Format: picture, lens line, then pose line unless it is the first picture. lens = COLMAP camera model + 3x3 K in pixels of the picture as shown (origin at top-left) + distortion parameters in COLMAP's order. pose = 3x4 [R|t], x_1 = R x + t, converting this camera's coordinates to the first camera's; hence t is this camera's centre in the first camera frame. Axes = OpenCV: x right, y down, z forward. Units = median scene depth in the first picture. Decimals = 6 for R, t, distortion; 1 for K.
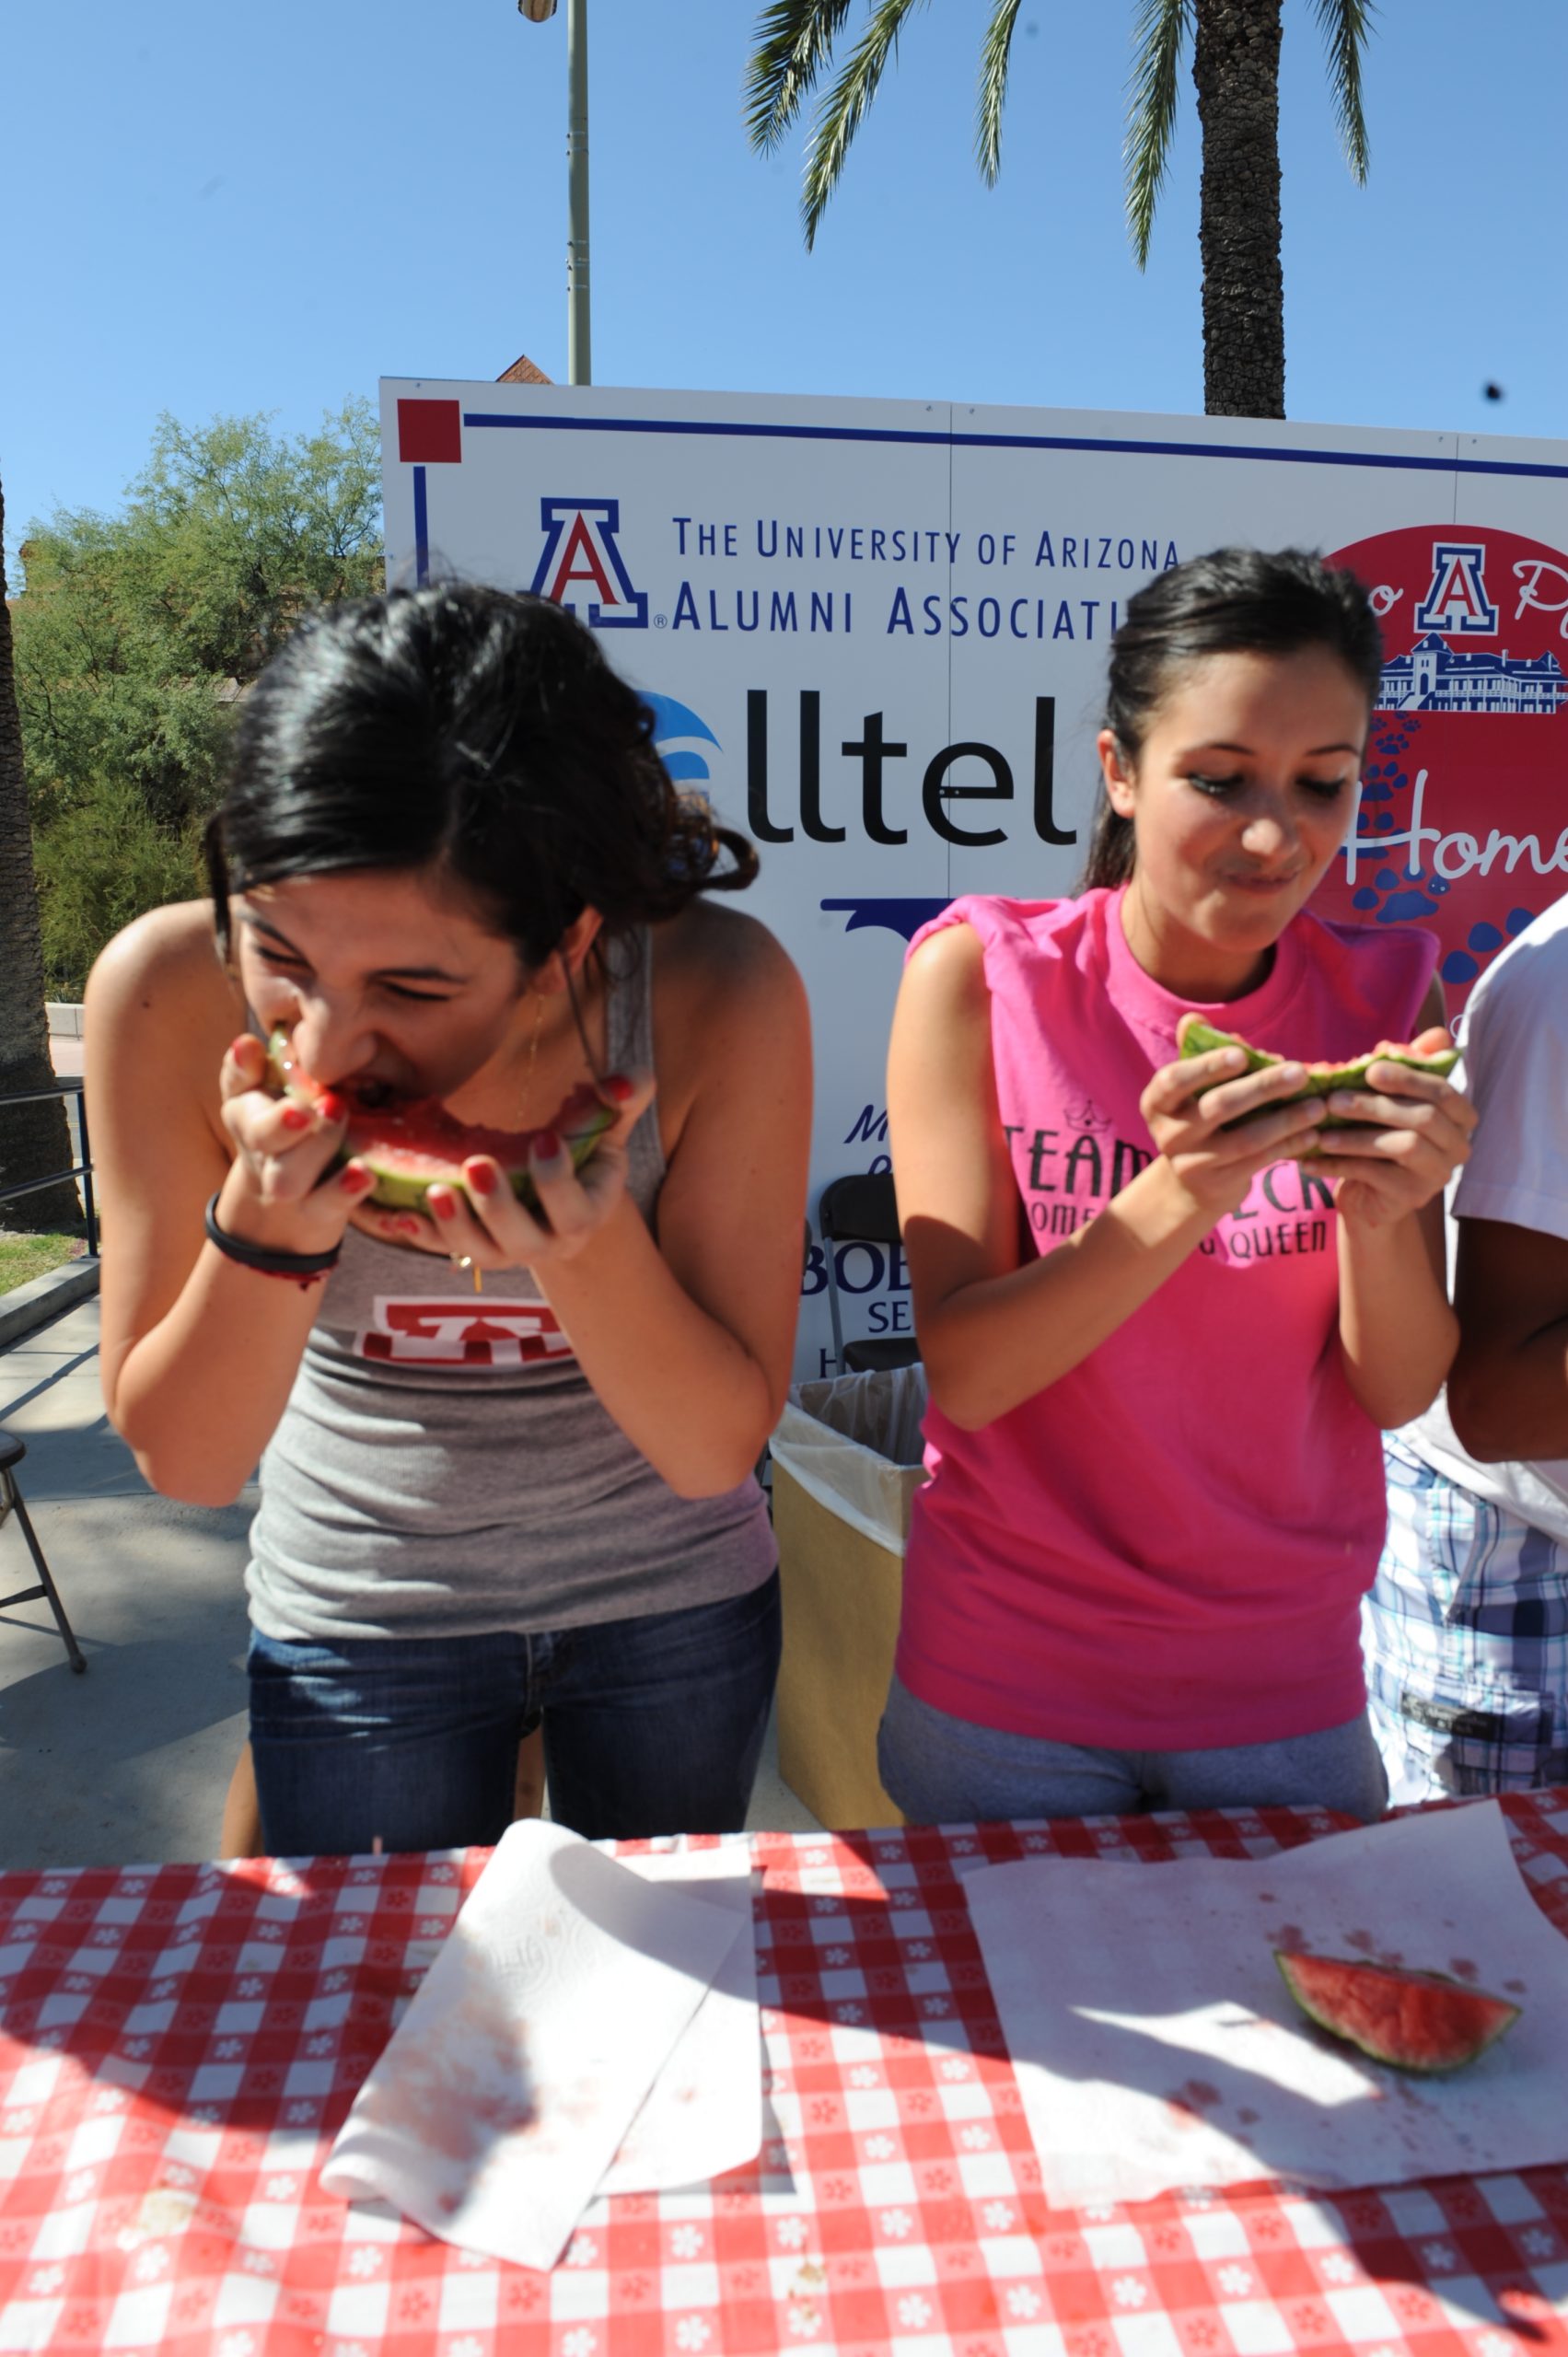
lens RADIAL K [[1610.8, 0, 781.8], [0, 1610.8, 1165.0], [0, 0, 1]] dist [-0.044847, -0.004993]
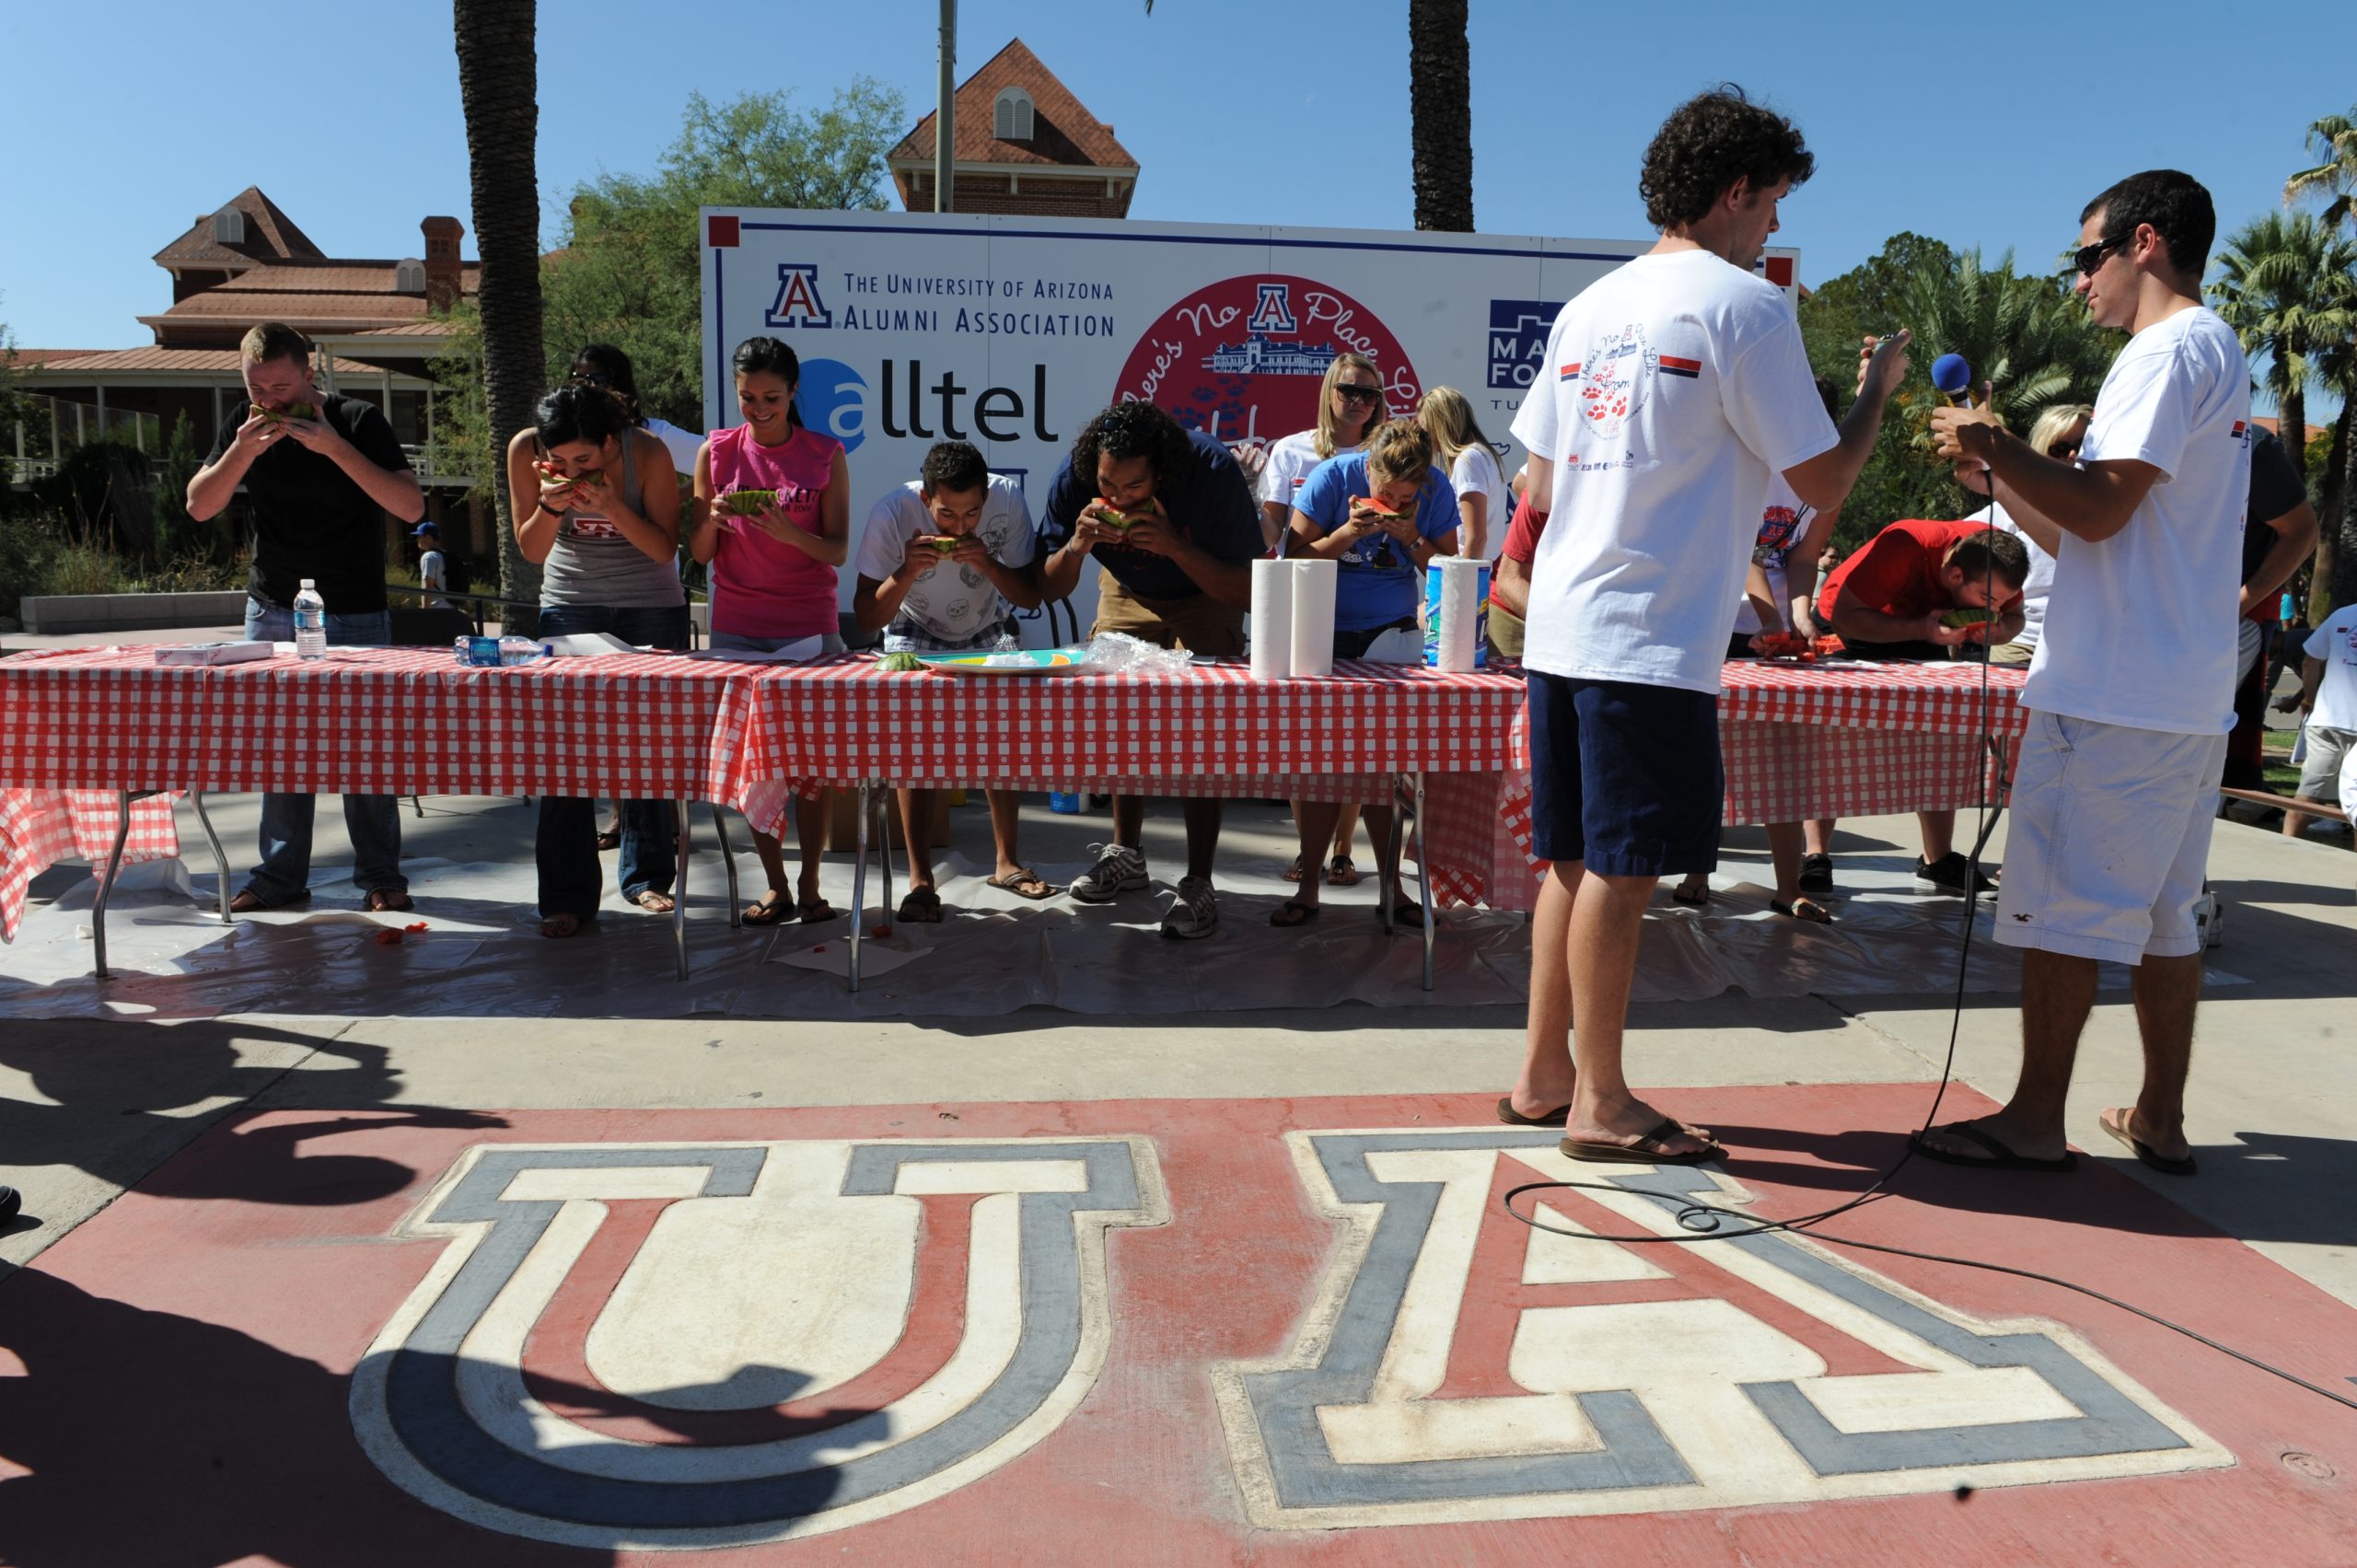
lens RADIAL K [[1610.8, 0, 1185.4], [0, 1610.8, 786.0], [0, 0, 1]] dist [-0.044847, -0.004993]
pose [[0.996871, 0.035479, -0.070640, 0.471569], [-0.036500, 0.999246, -0.013221, 0.223345], [0.070118, 0.015759, 0.997414, -0.865973]]
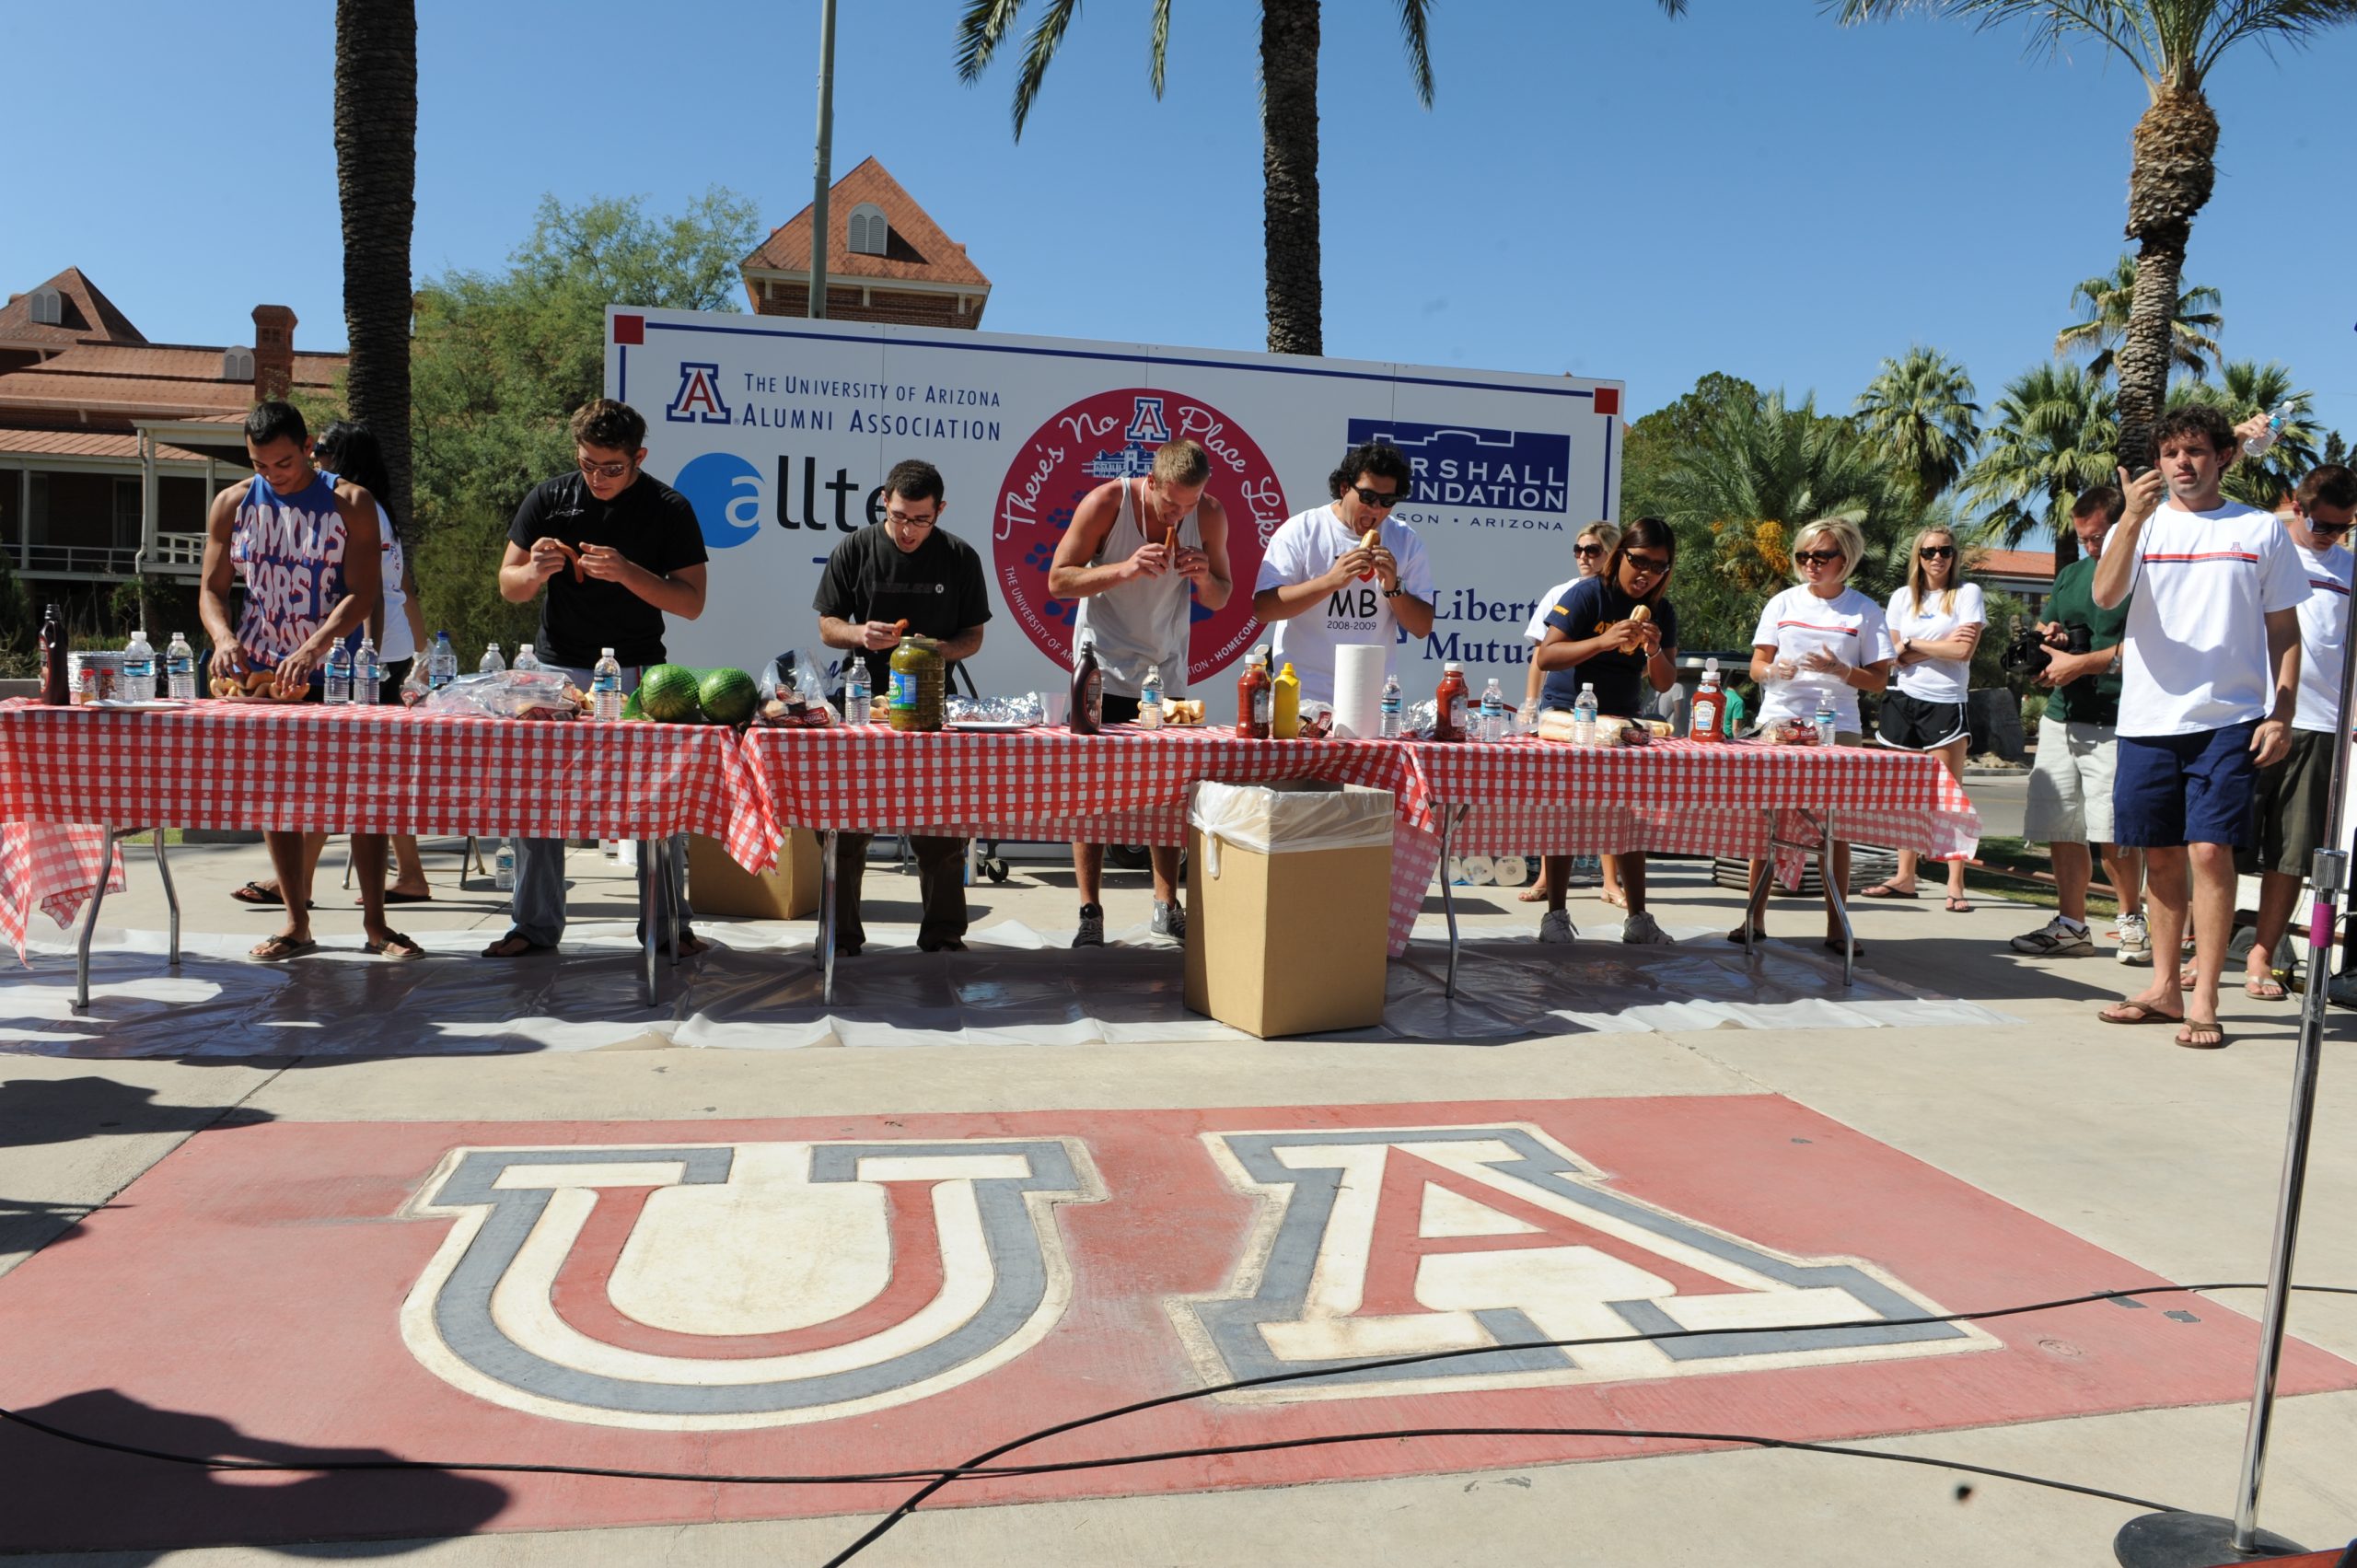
lens RADIAL K [[1616.5, 0, 1184.4], [0, 1616.5, 782.8], [0, 0, 1]] dist [-0.044583, -0.004629]
pose [[0.998744, 0.041740, 0.027723, 0.428995], [-0.039128, 0.995271, -0.088903, 0.268838], [-0.031302, 0.087707, 0.995654, -0.975189]]
